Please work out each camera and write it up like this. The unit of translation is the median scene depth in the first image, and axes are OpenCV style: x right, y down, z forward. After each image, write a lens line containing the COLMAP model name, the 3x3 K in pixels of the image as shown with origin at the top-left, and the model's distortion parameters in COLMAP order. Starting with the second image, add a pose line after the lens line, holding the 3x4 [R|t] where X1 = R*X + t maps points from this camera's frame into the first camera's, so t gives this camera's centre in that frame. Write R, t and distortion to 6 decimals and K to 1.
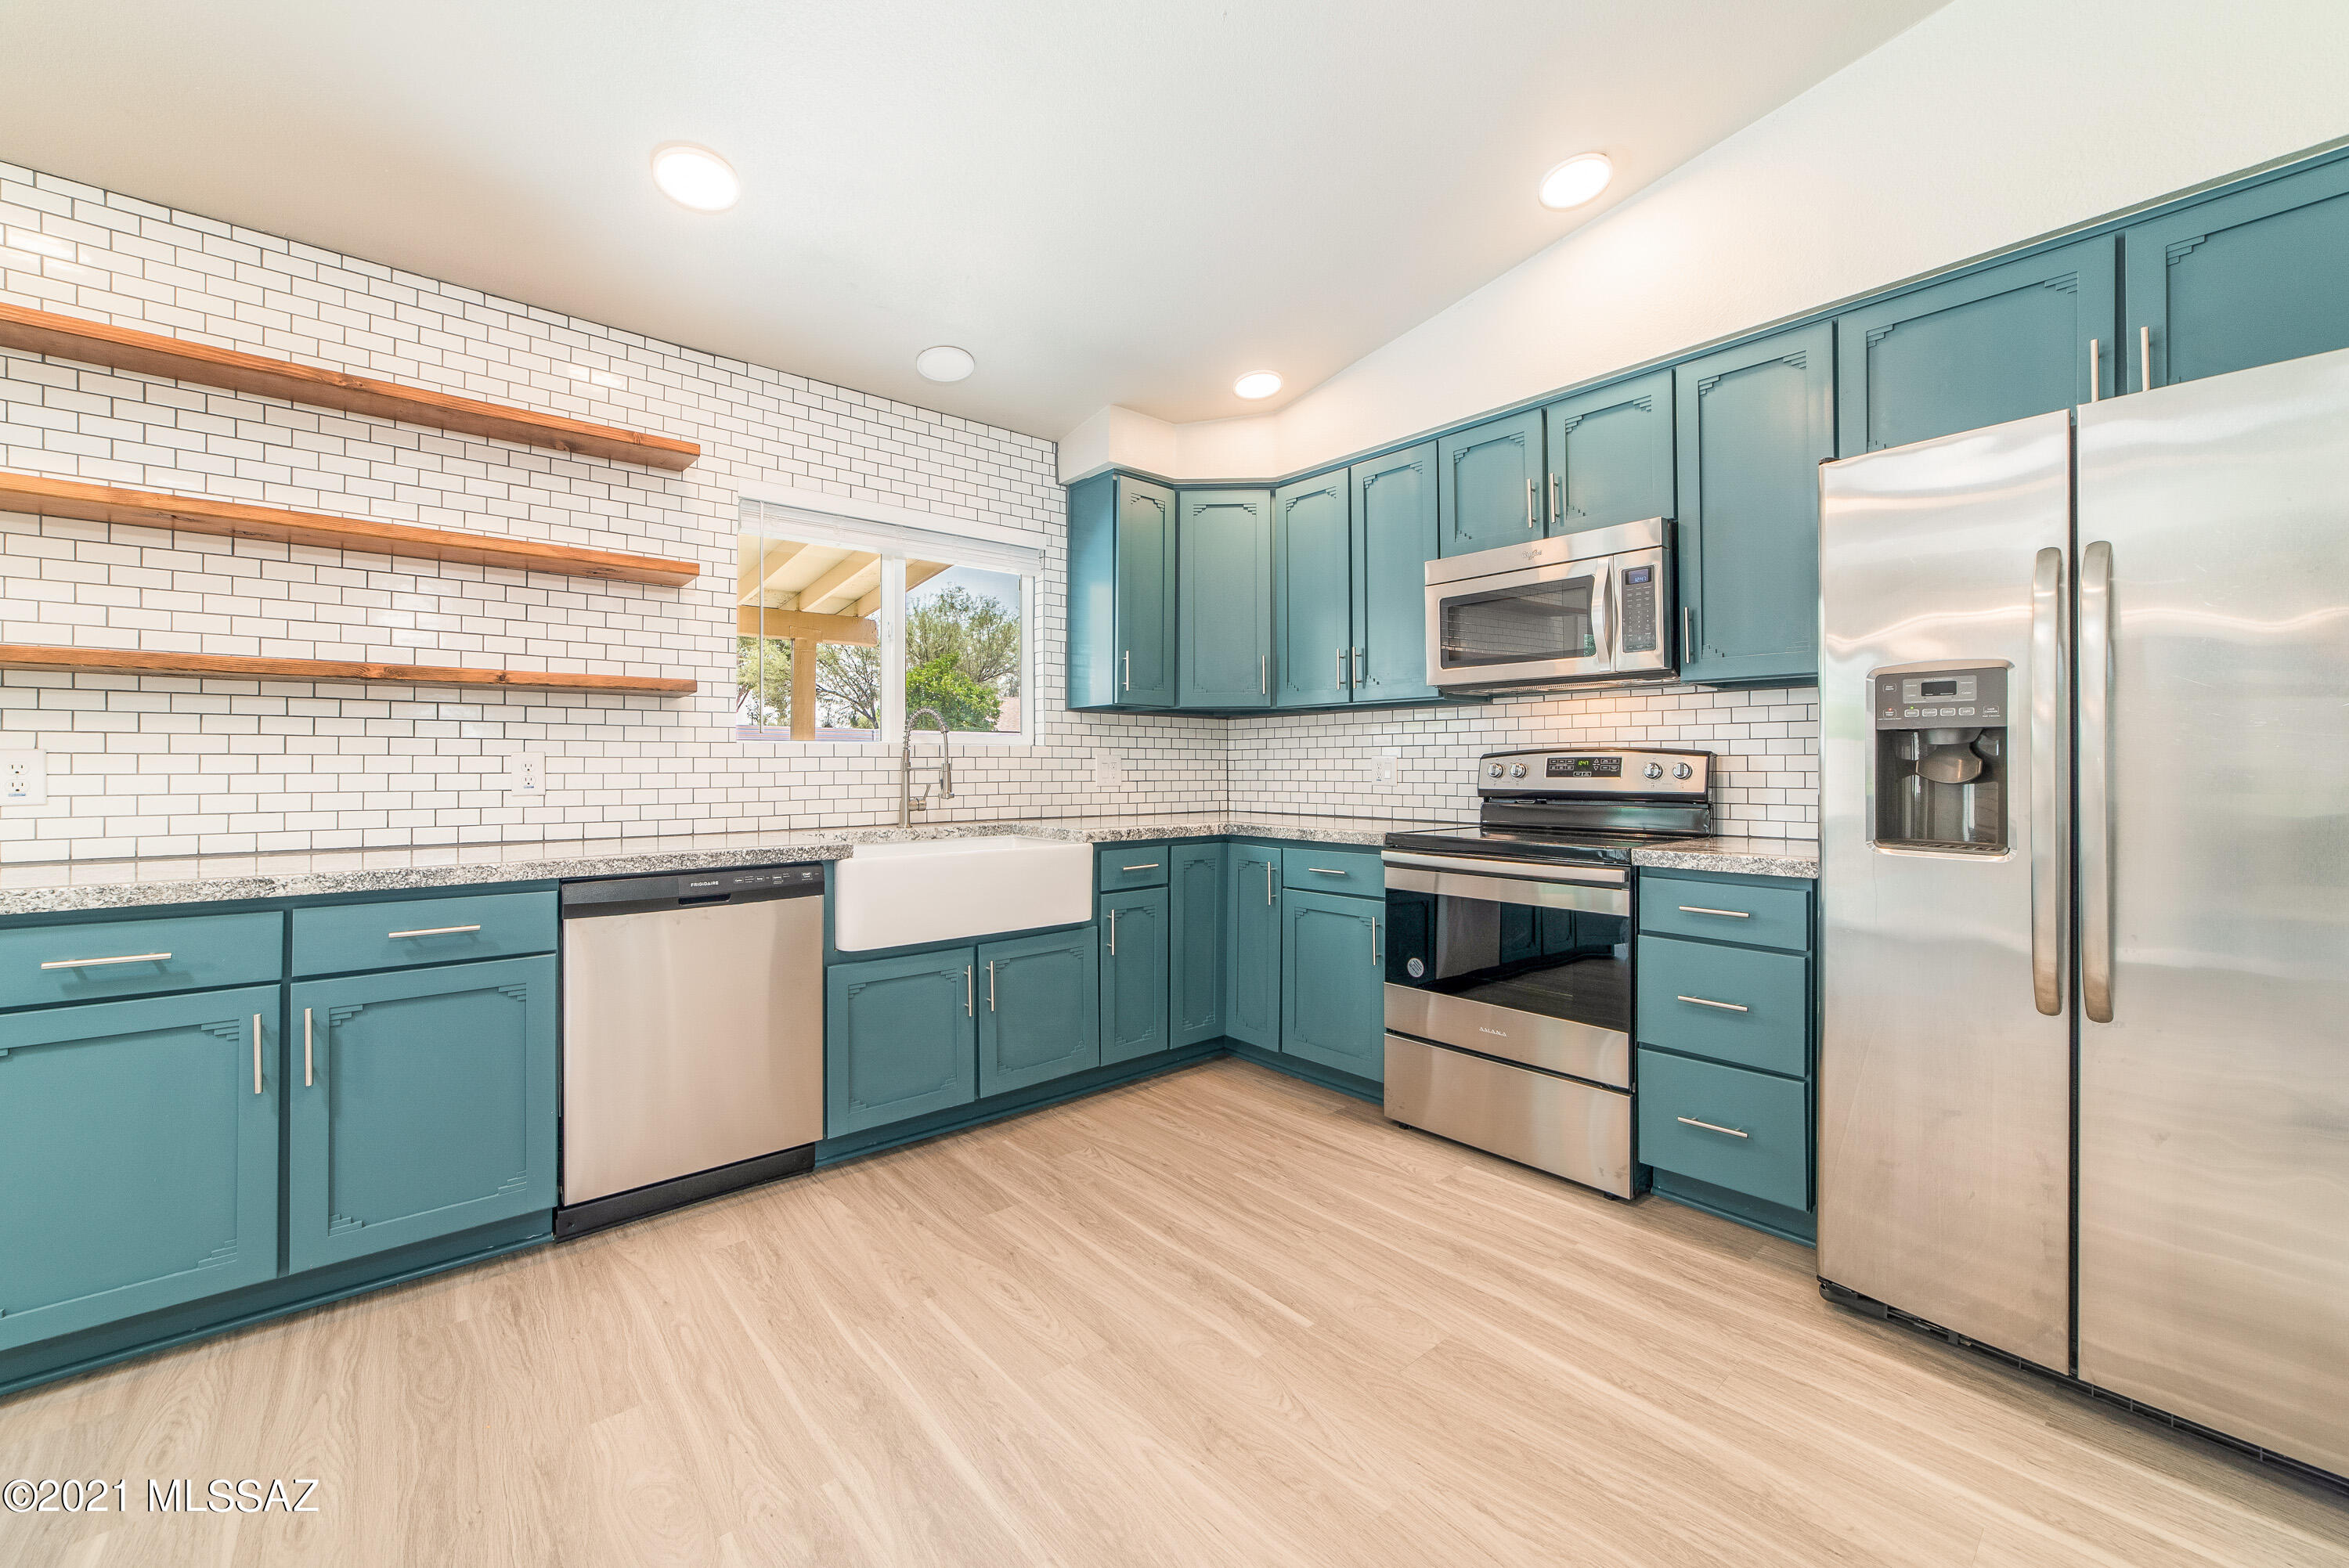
lens RADIAL K [[921.1, 0, 1167.7], [0, 921.1, 761.9], [0, 0, 1]] dist [-0.007741, 0.000573]
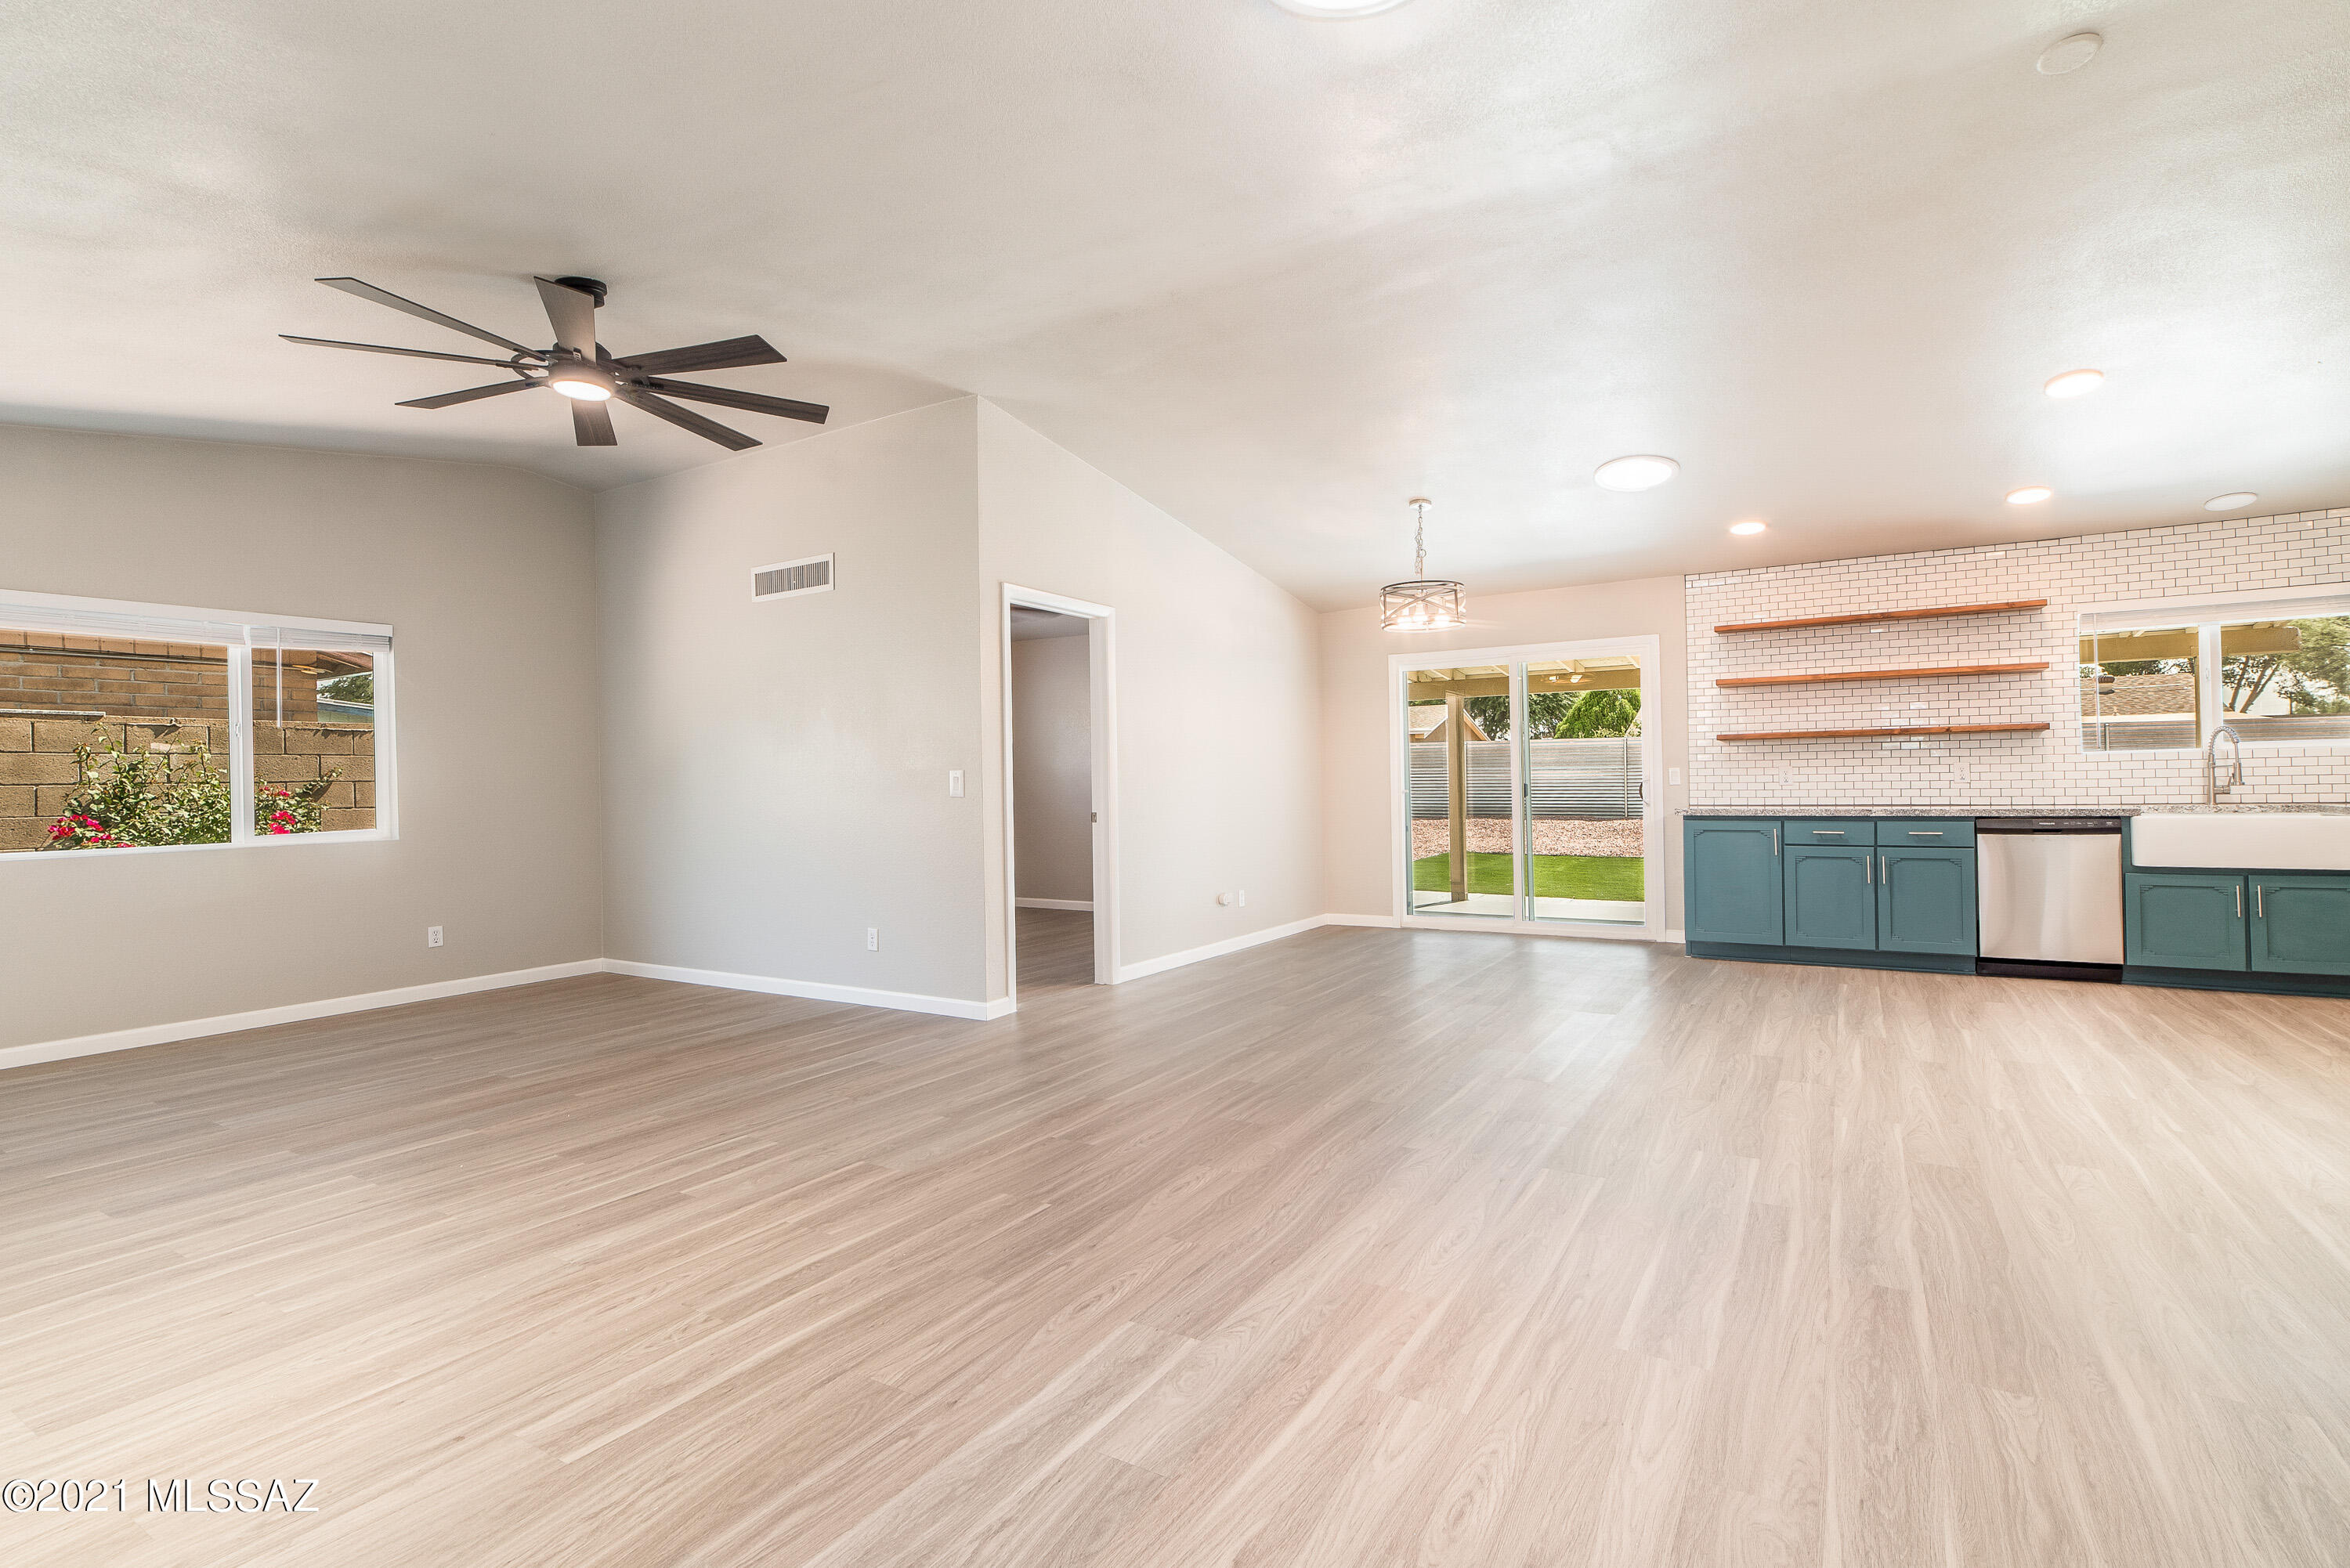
lens RADIAL K [[1064.5, 0, 1175.1], [0, 1064.5, 772.7], [0, 0, 1]] dist [-0.013957, 0.000468]
pose [[0.307197, -0.015103, -0.951526, 1.063681], [0.022044, 0.999719, -0.008751, -0.006030], [0.951391, -0.018287, 0.307444, -1.474274]]
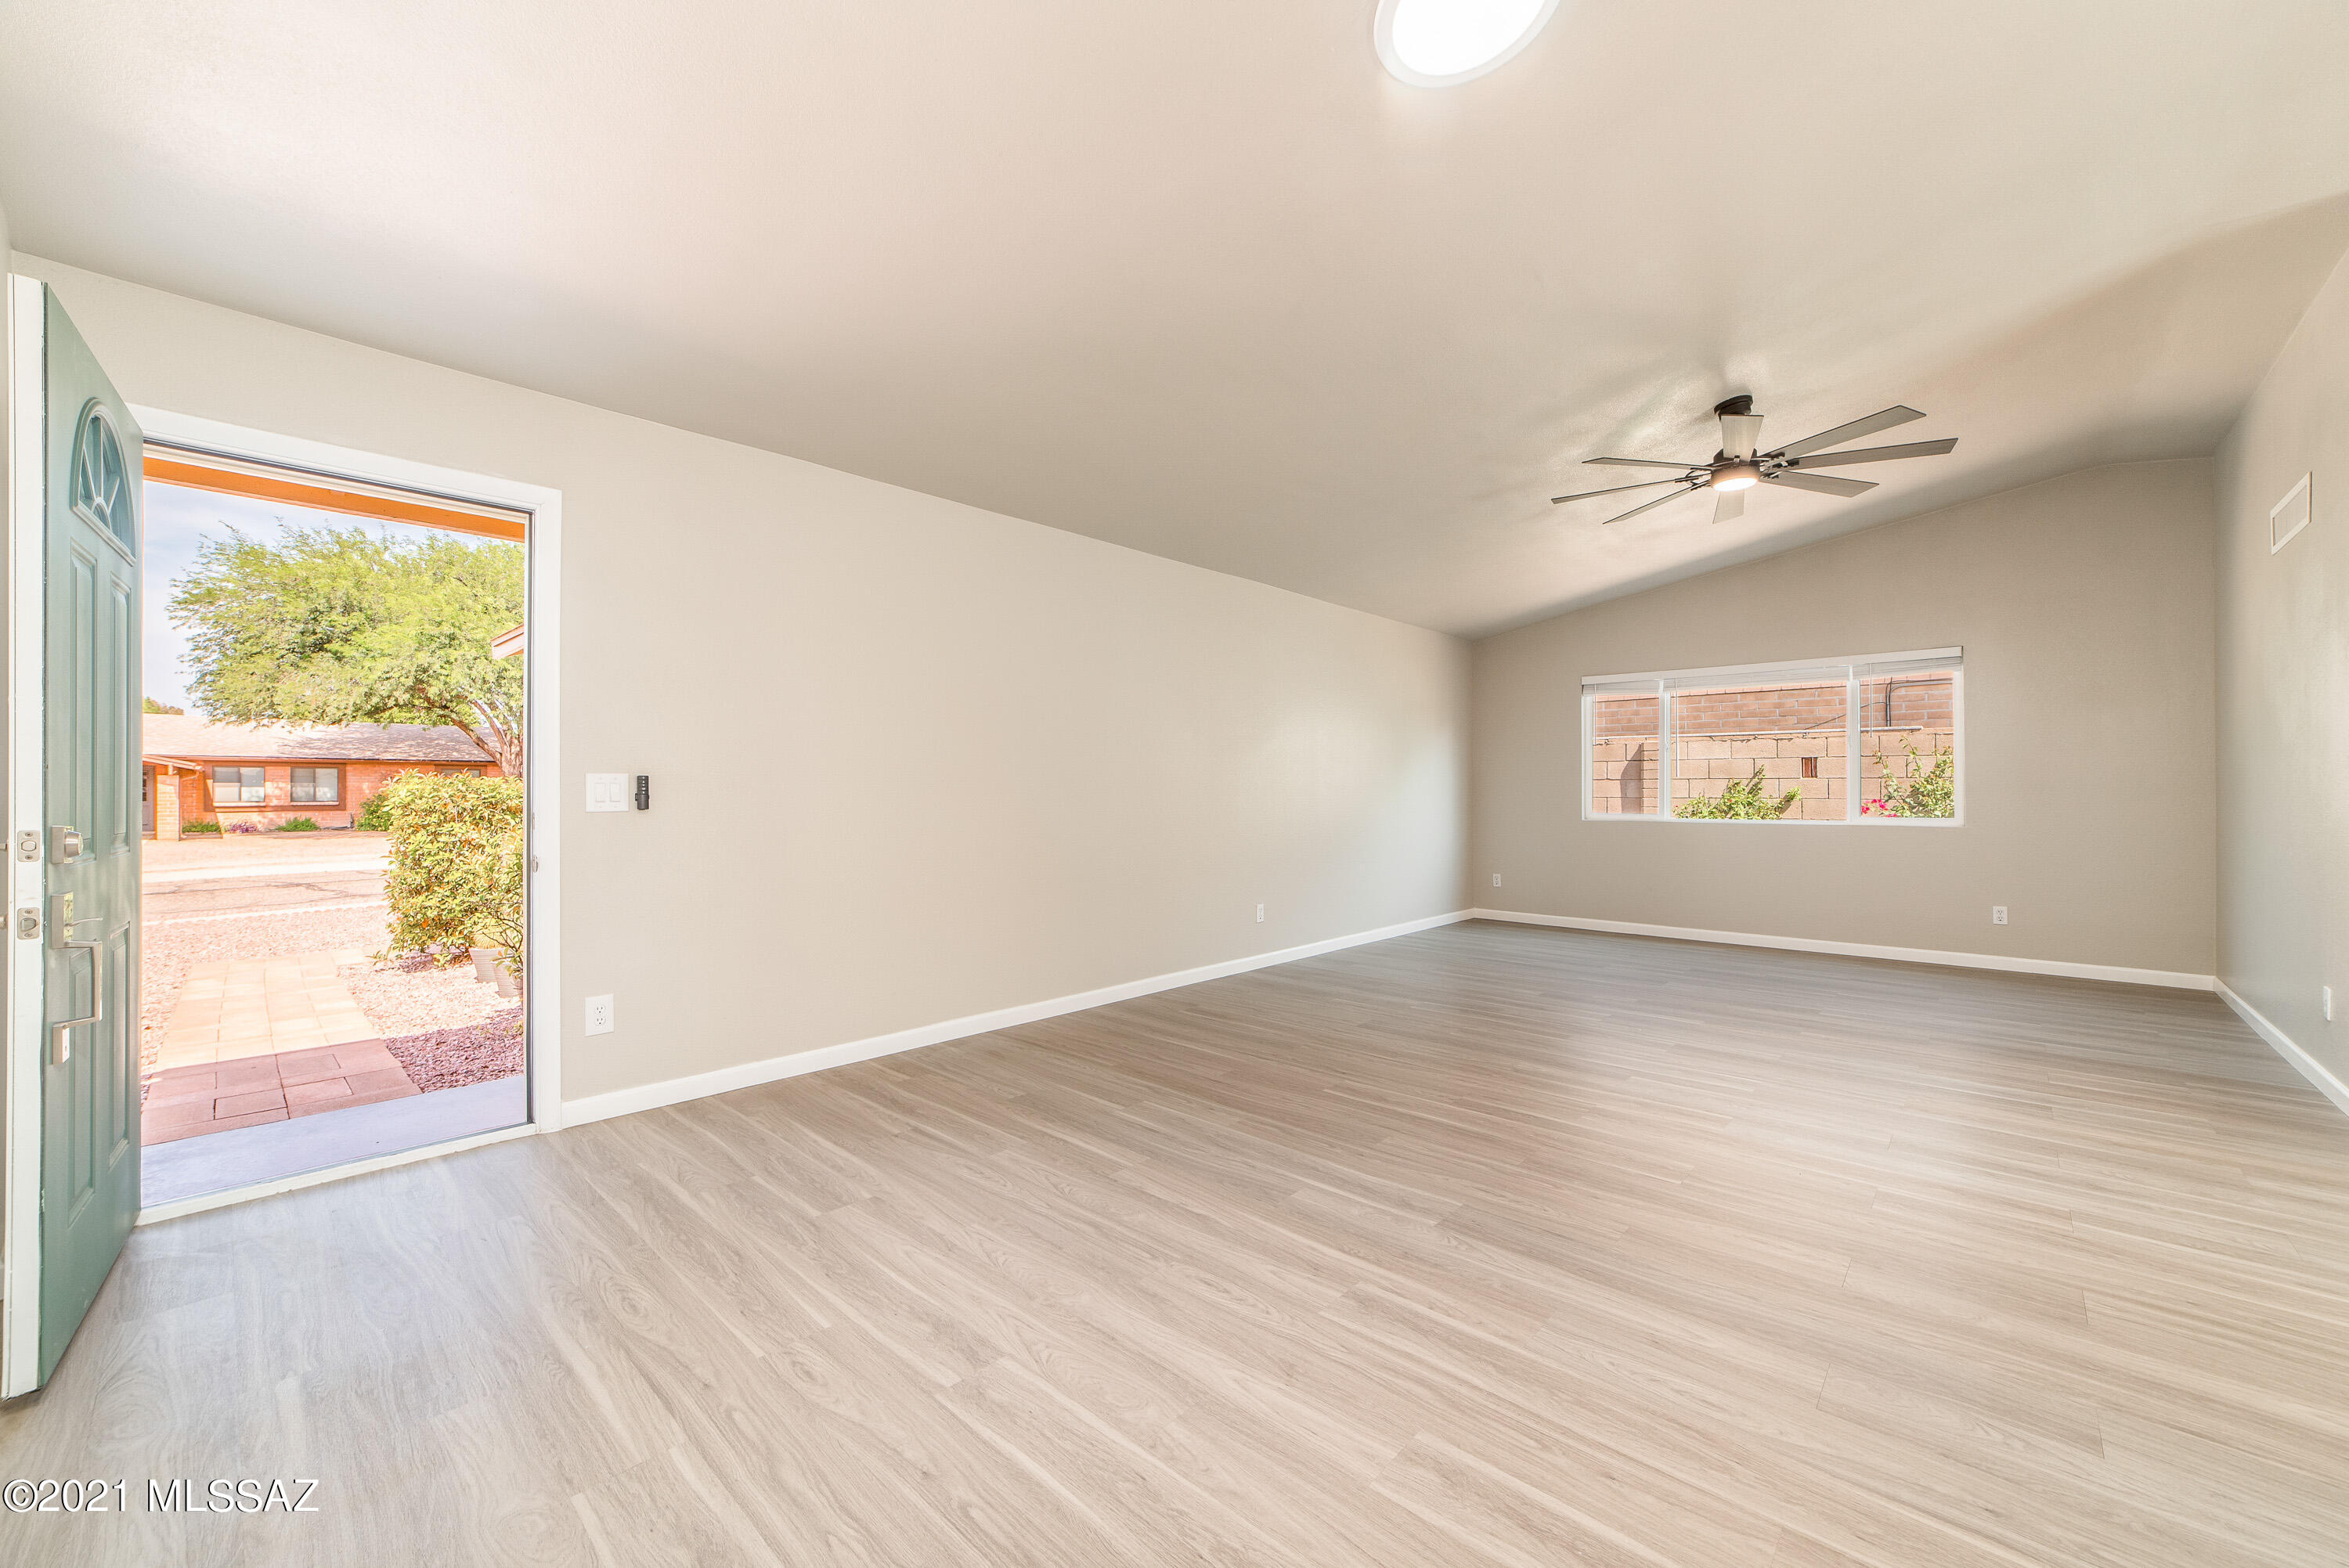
lens RADIAL K [[917.7, 0, 1186.9], [0, 917.7, 775.3], [0, 0, 1]] dist [-0.018356, 0.000253]
pose [[-0.992073, -0.006588, -0.125490, 0.588544], [-0.004572, 0.999856, -0.016347, -0.002899], [0.125580, -0.015644, -0.991960, -0.198054]]
